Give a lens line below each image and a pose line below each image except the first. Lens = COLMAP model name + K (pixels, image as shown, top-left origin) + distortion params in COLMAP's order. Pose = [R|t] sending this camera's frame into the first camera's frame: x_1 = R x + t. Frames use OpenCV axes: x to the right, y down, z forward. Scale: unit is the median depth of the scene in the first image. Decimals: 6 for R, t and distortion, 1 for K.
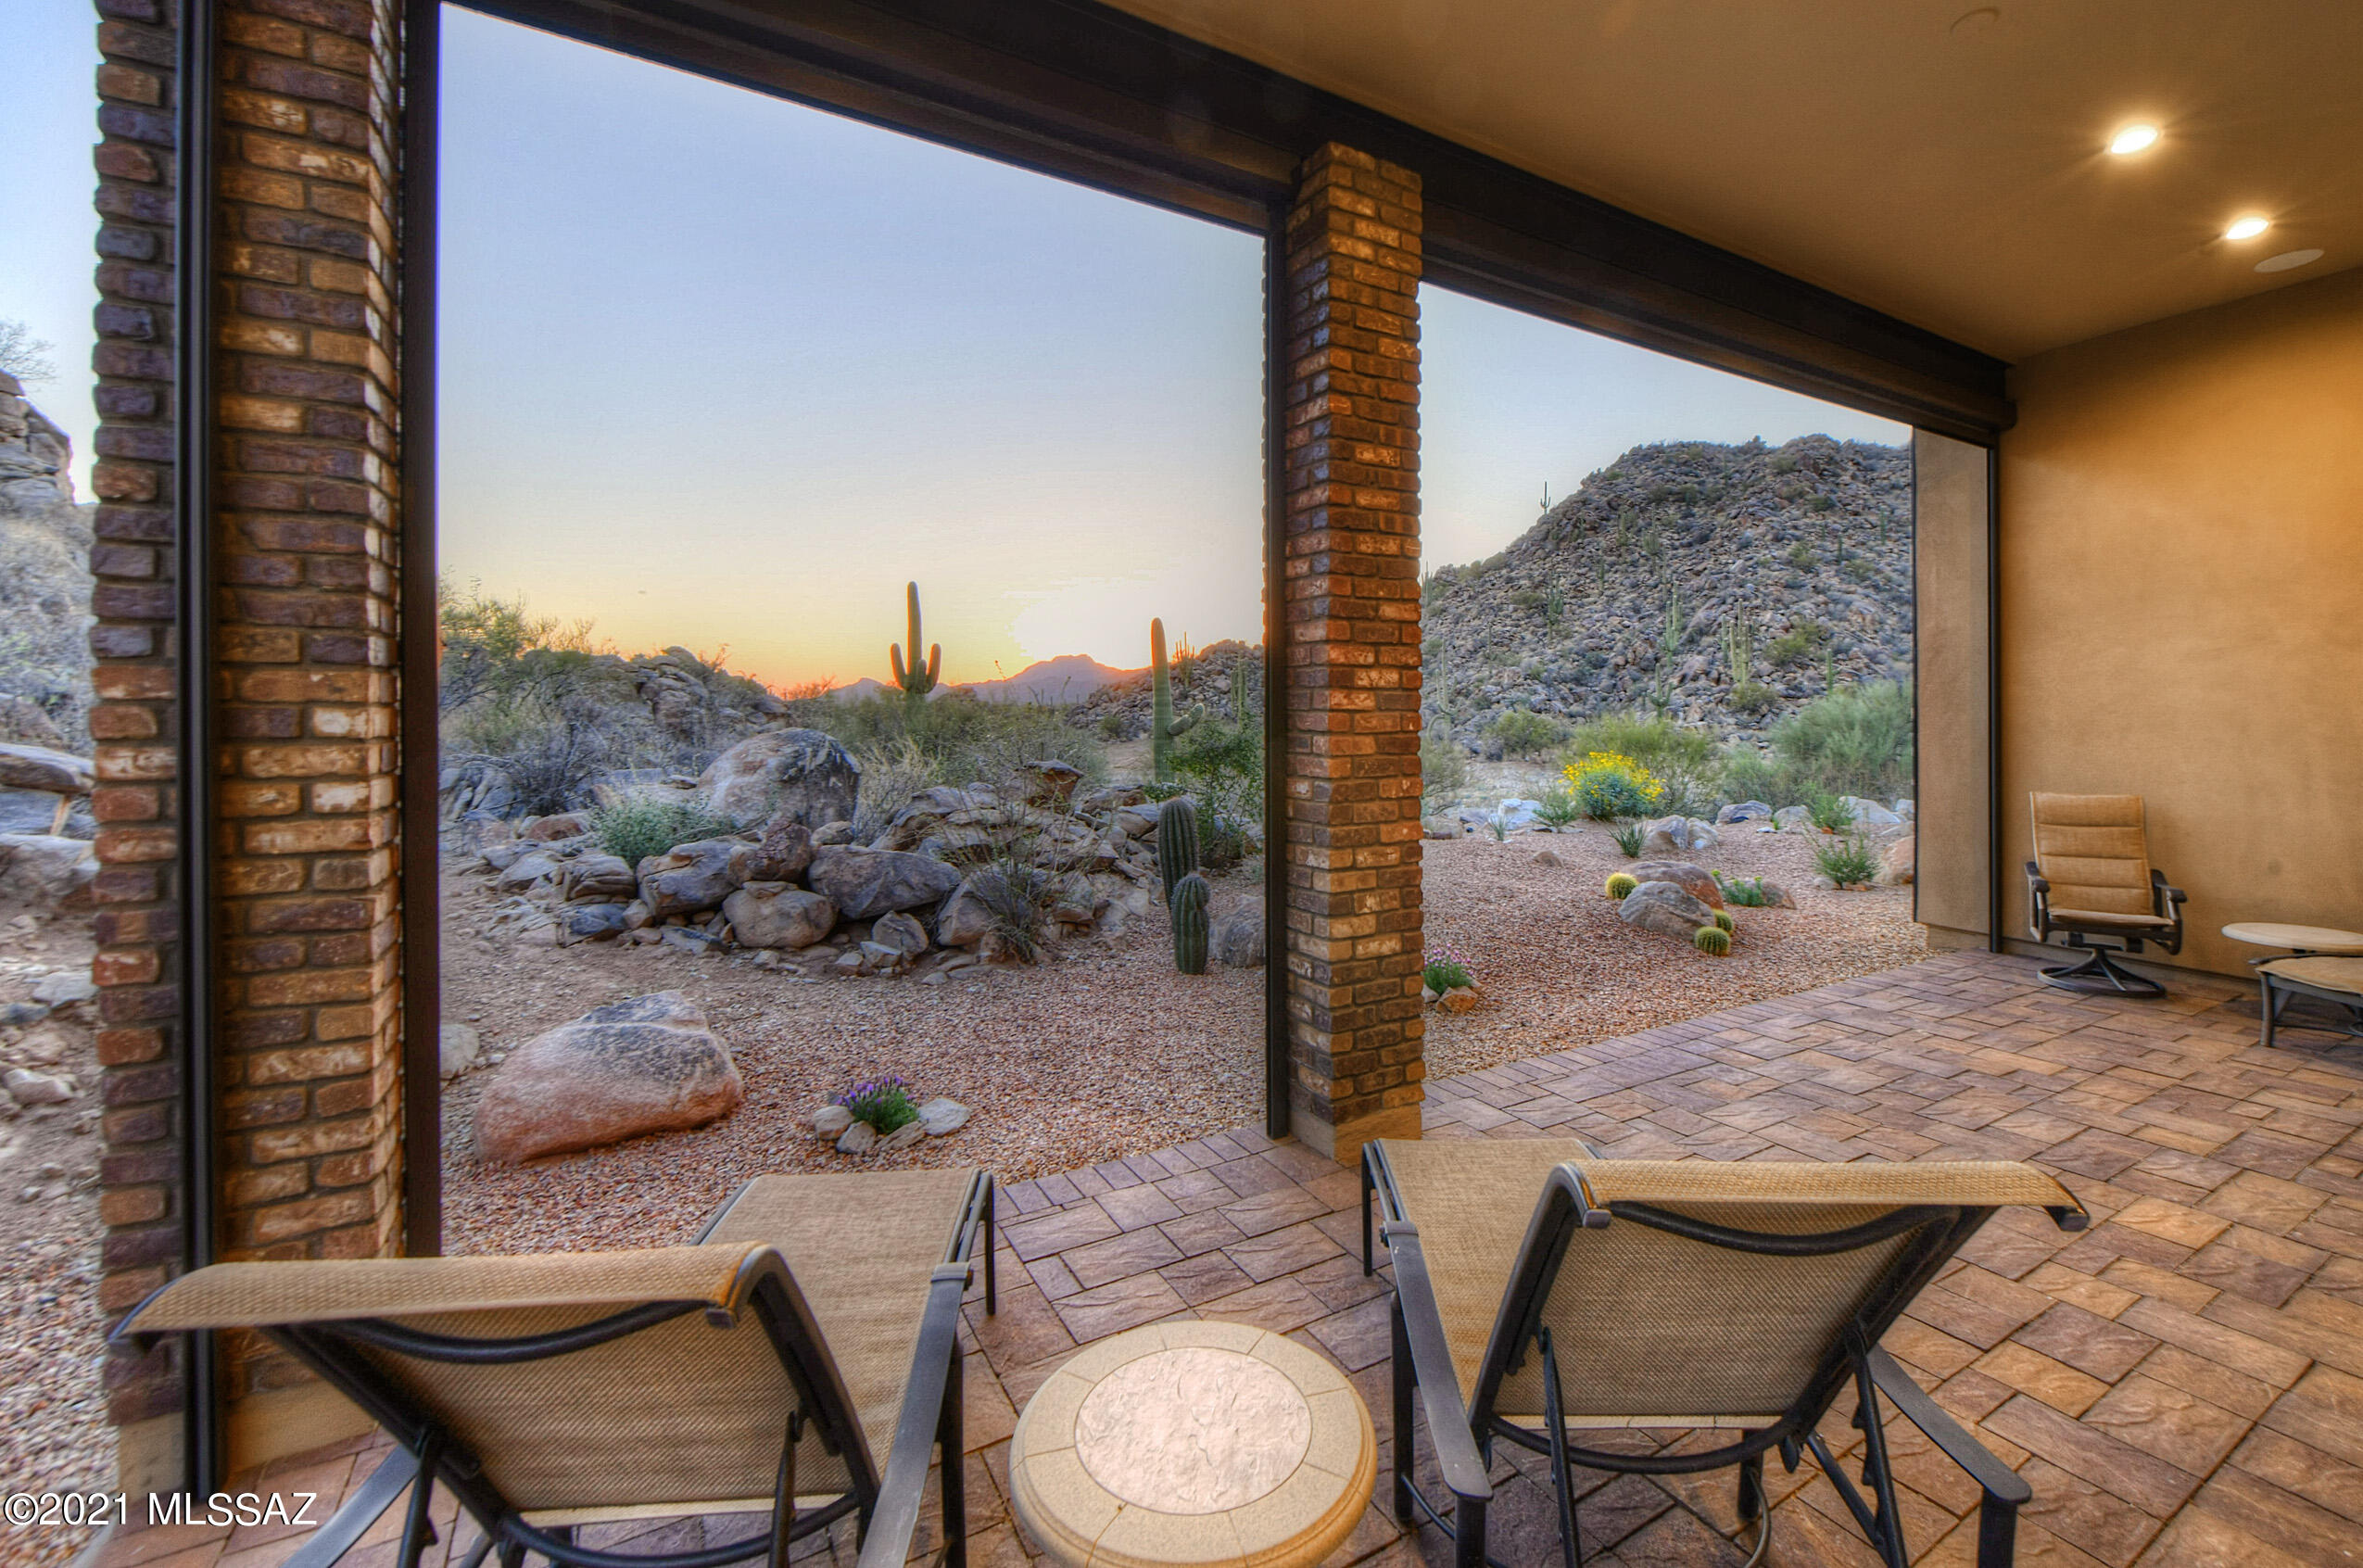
lens RADIAL K [[982.2, 0, 1218.3], [0, 982.2, 651.3], [0, 0, 1]] dist [-0.003461, 0.000012]
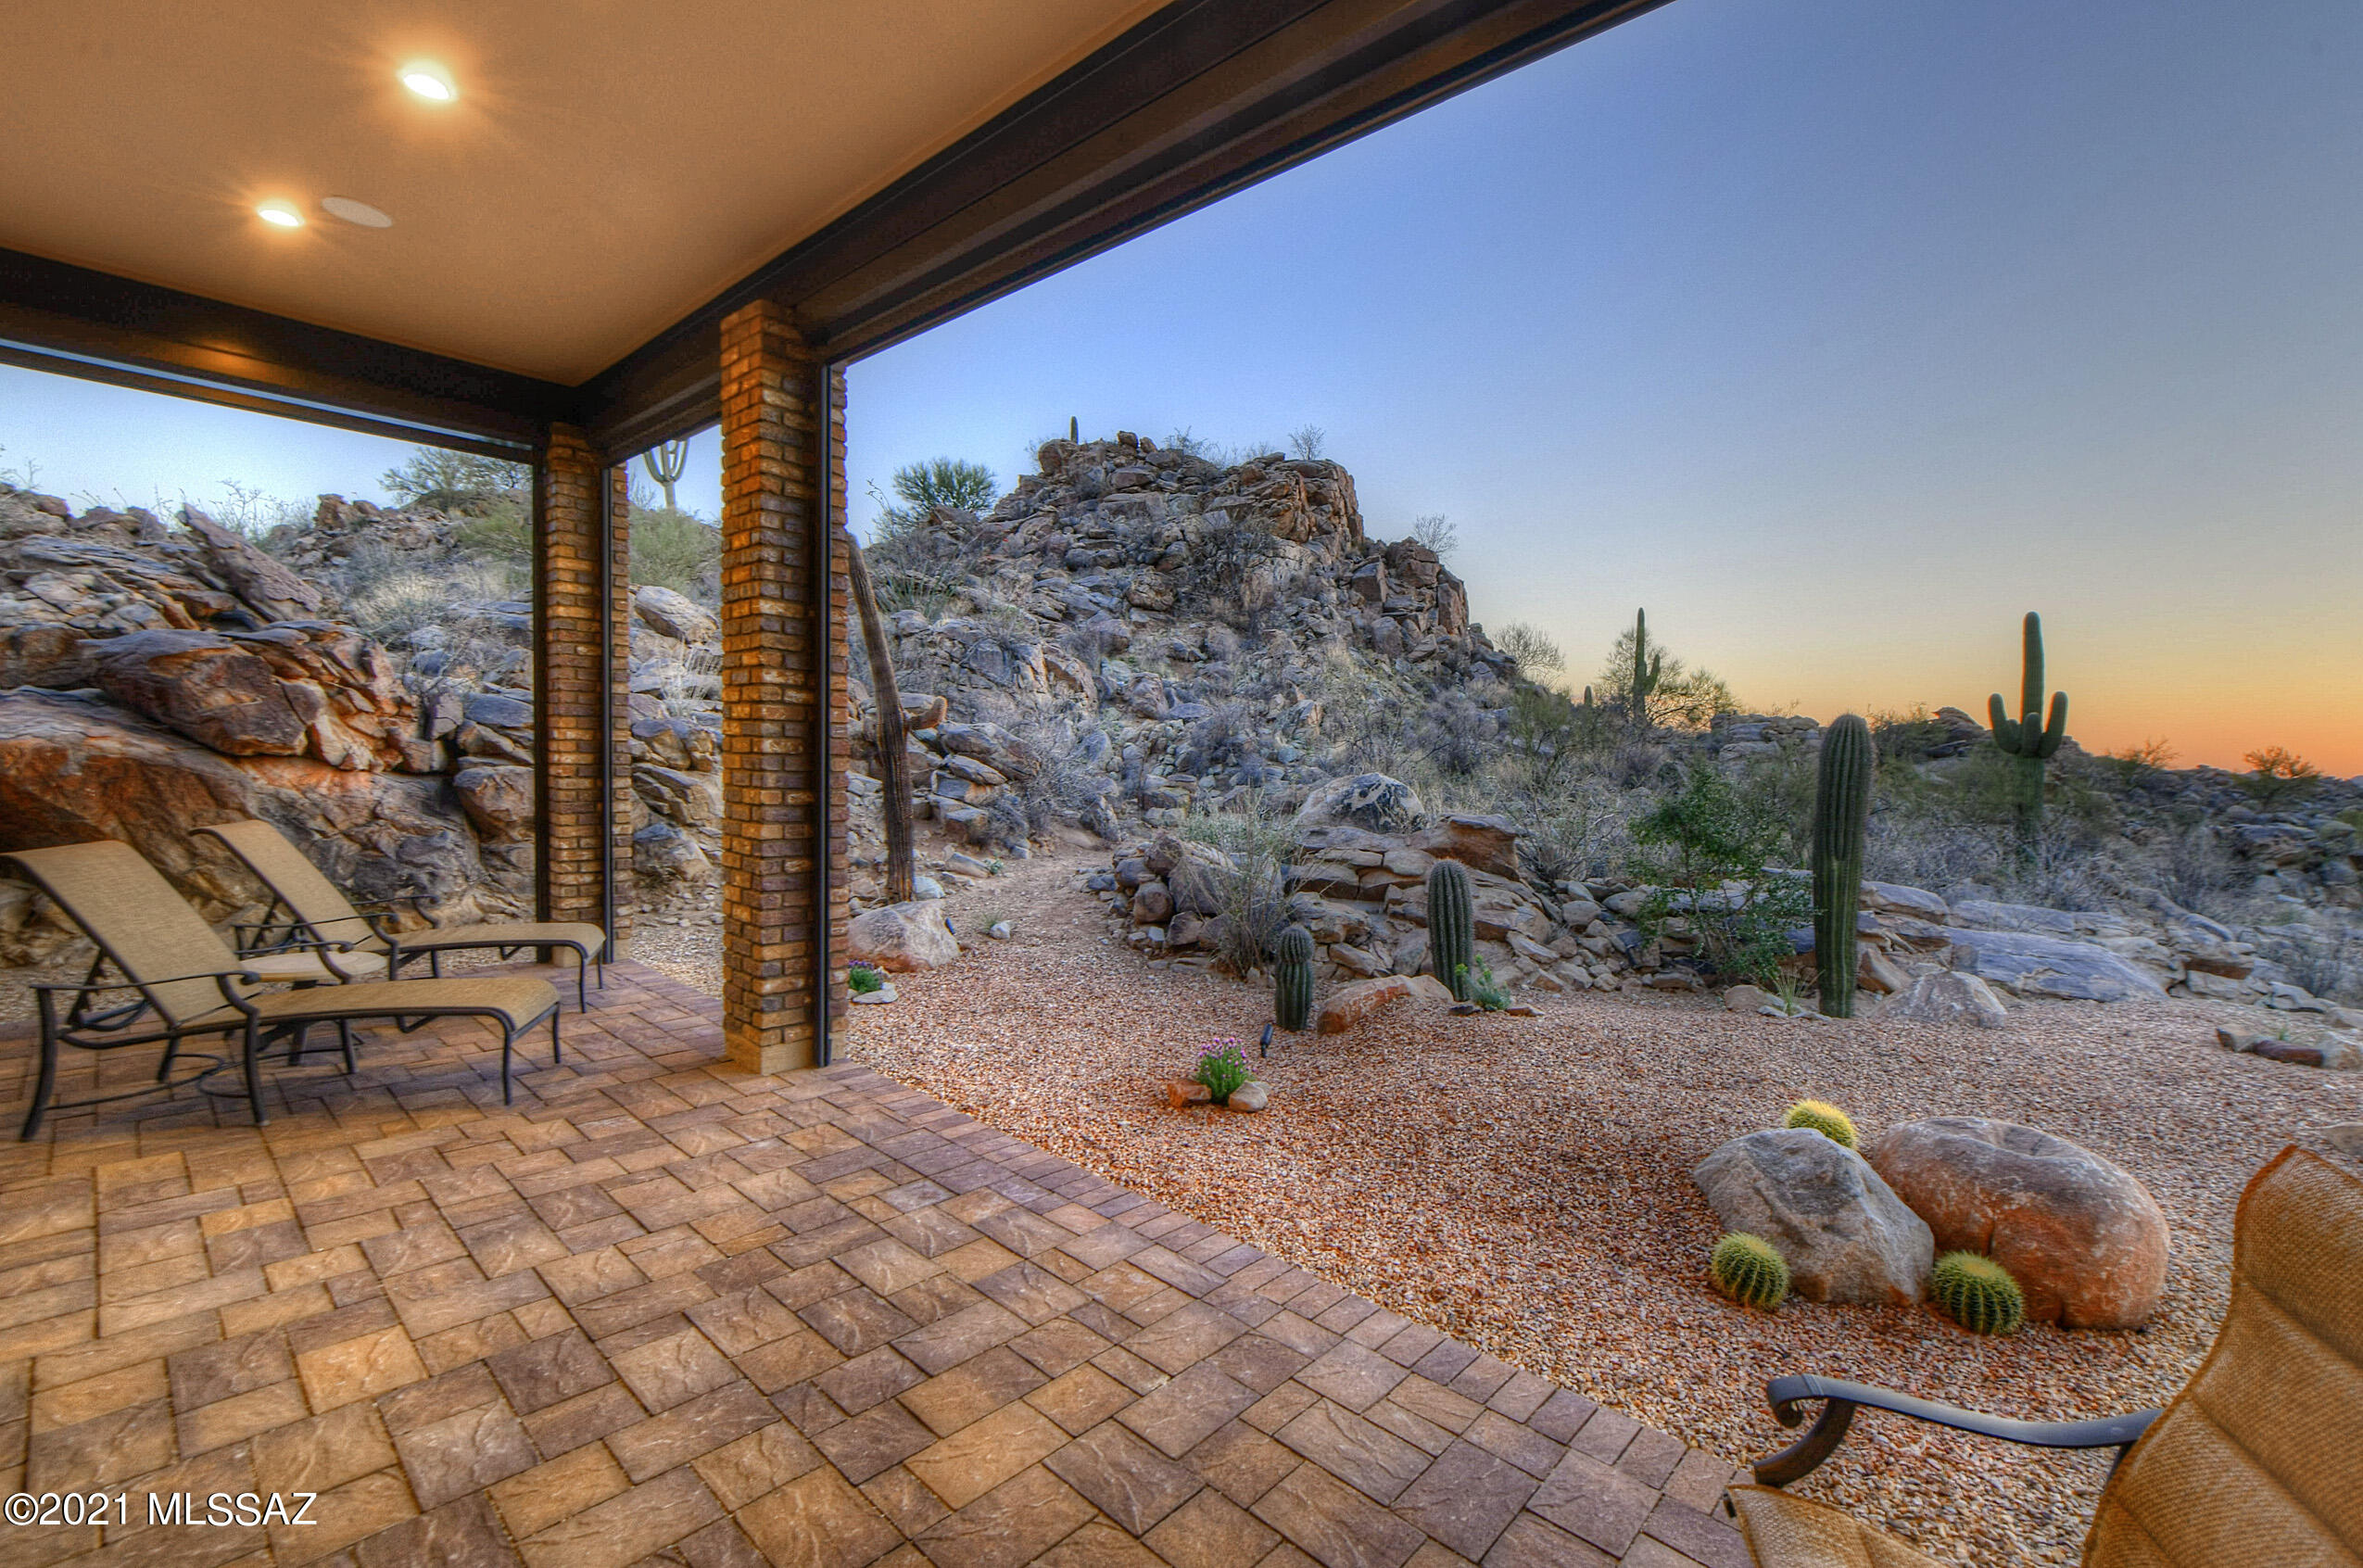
lens RADIAL K [[1019.4, 0, 1249.0], [0, 1019.4, 747.6], [0, 0, 1]] dist [-0.001127, -0.000446]
pose [[0.317967, 0.004925, -0.948089, 0.895800], [0.022548, 0.999664, 0.012755, 0.041231], [0.947834, -0.025433, 0.317749, 0.648529]]
